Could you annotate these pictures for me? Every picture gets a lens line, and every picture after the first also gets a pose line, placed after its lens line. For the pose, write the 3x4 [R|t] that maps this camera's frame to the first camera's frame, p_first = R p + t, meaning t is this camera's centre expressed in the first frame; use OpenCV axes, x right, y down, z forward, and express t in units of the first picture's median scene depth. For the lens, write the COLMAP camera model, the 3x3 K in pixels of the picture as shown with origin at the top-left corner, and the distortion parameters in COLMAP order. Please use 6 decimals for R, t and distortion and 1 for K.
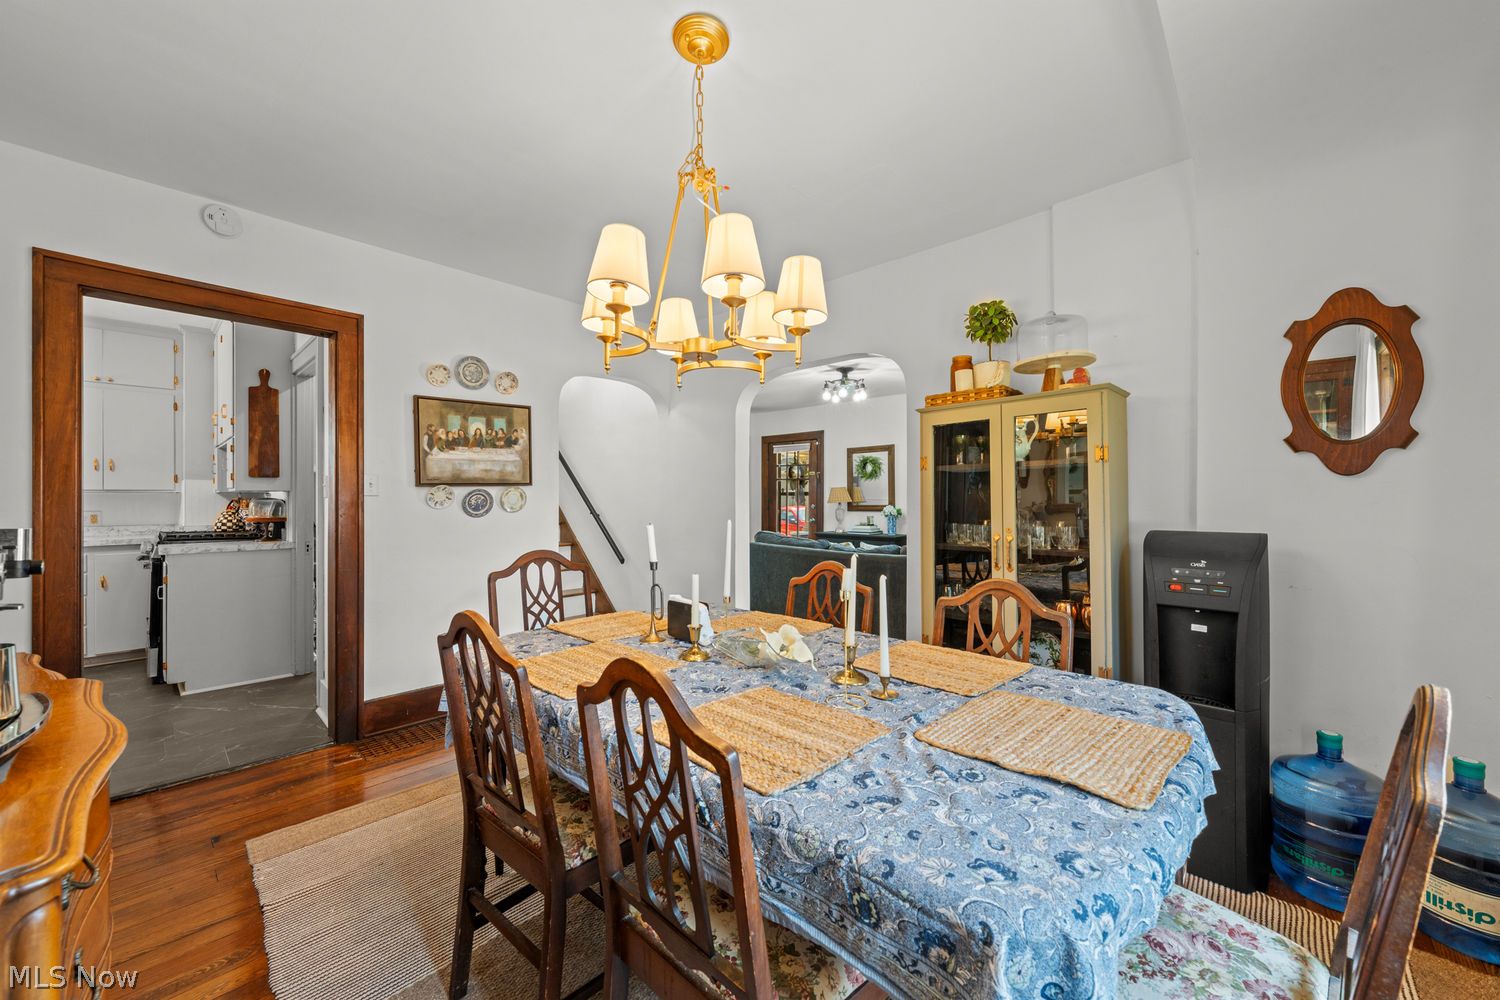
lens RADIAL K [[582.9, 0, 735.7], [0, 582.9, 499.0], [0, 0, 1]] dist [-0.001894, 0.000334]
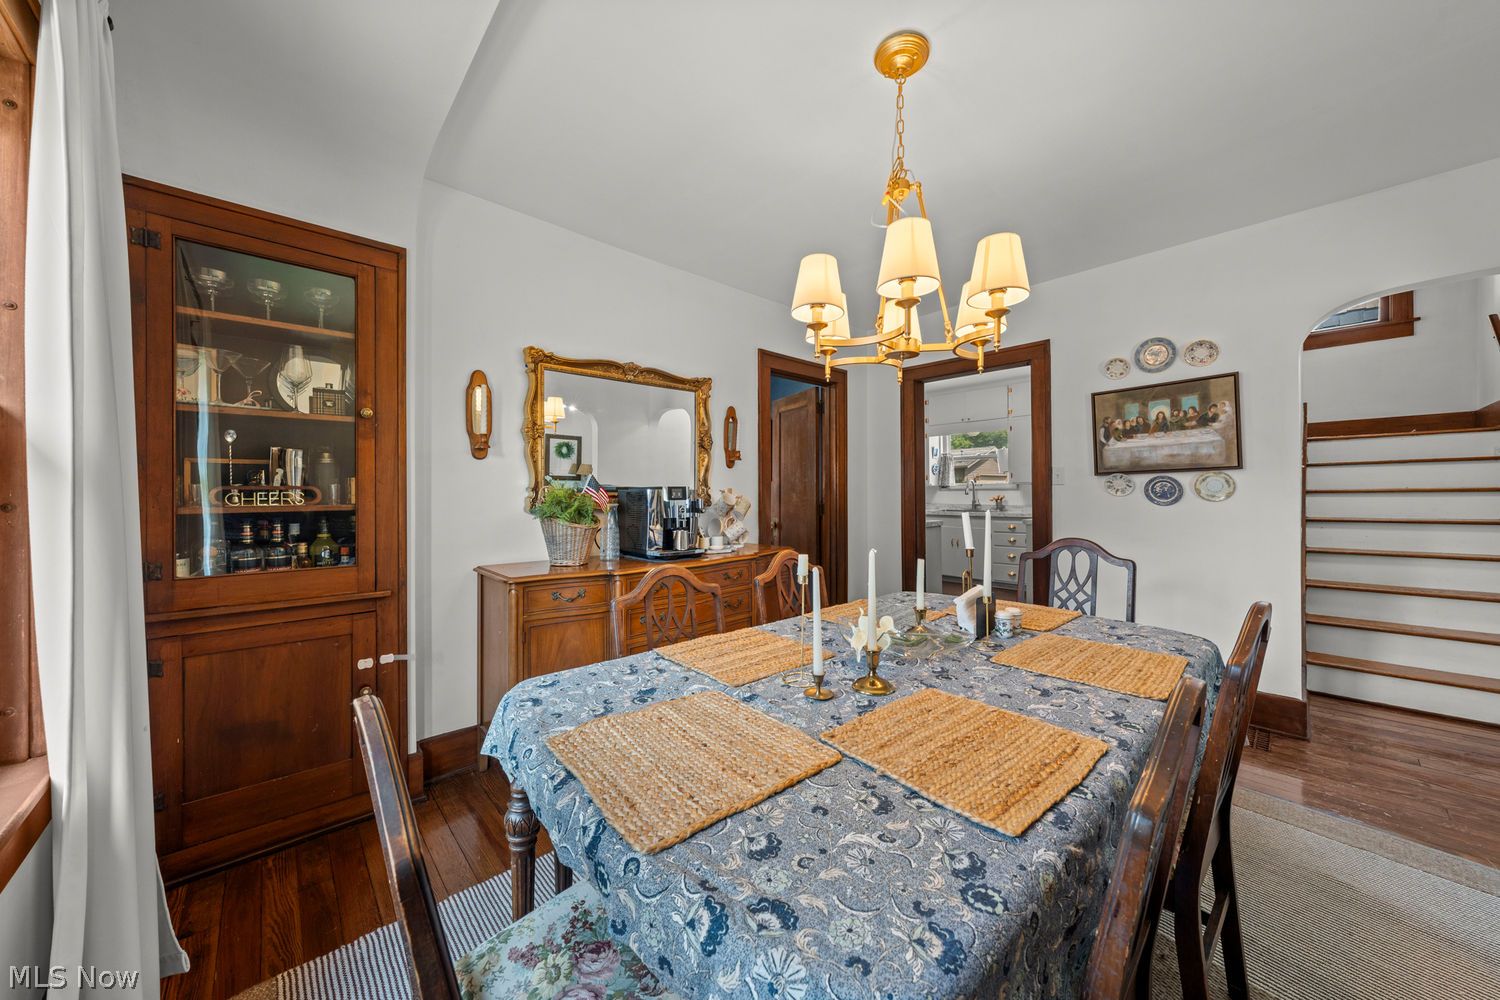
lens RADIAL K [[512.2, 0, 740.5], [0, 512.2, 493.7], [0, 0, 1]] dist [0.001016, 0.000166]
pose [[-0.064717, 0.010509, -0.997848, 0.450141], [0.010915, 0.999892, 0.009822, -0.003281], [0.997844, -0.010256, -0.064825, 0.376045]]
